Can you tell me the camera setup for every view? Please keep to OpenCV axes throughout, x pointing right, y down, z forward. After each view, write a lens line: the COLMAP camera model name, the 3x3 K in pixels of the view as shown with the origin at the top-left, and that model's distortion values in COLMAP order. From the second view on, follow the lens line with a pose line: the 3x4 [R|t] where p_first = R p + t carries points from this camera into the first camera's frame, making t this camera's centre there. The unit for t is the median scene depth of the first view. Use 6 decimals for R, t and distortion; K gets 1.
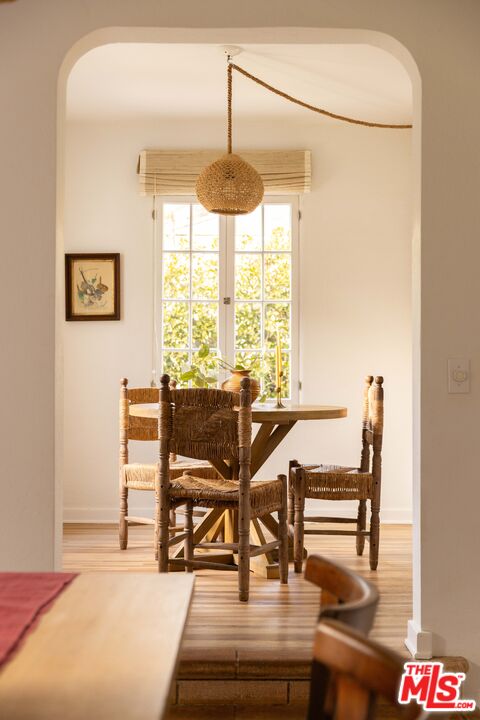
lens RADIAL K [[538.8, 0, 240.0], [0, 538.8, 360.0], [0, 0, 1]] dist [0.003250, 0.003209]
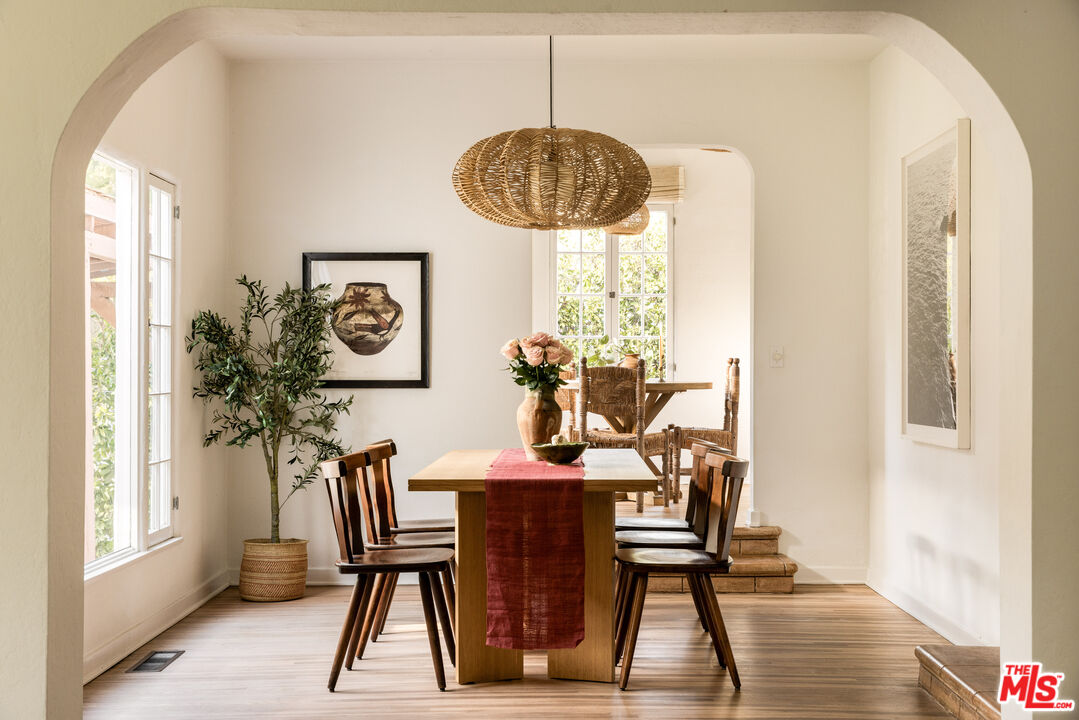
lens RADIAL K [[971.0, 0, 539.5], [0, 971.0, 360.0], [0, 0, 1]] dist [0.006957, 0.007110]
pose [[0.999983, -0.003020, -0.004948, -0.219016], [0.003136, 0.999717, 0.023593, -0.023931], [0.004875, -0.023608, 0.999709, -1.414305]]
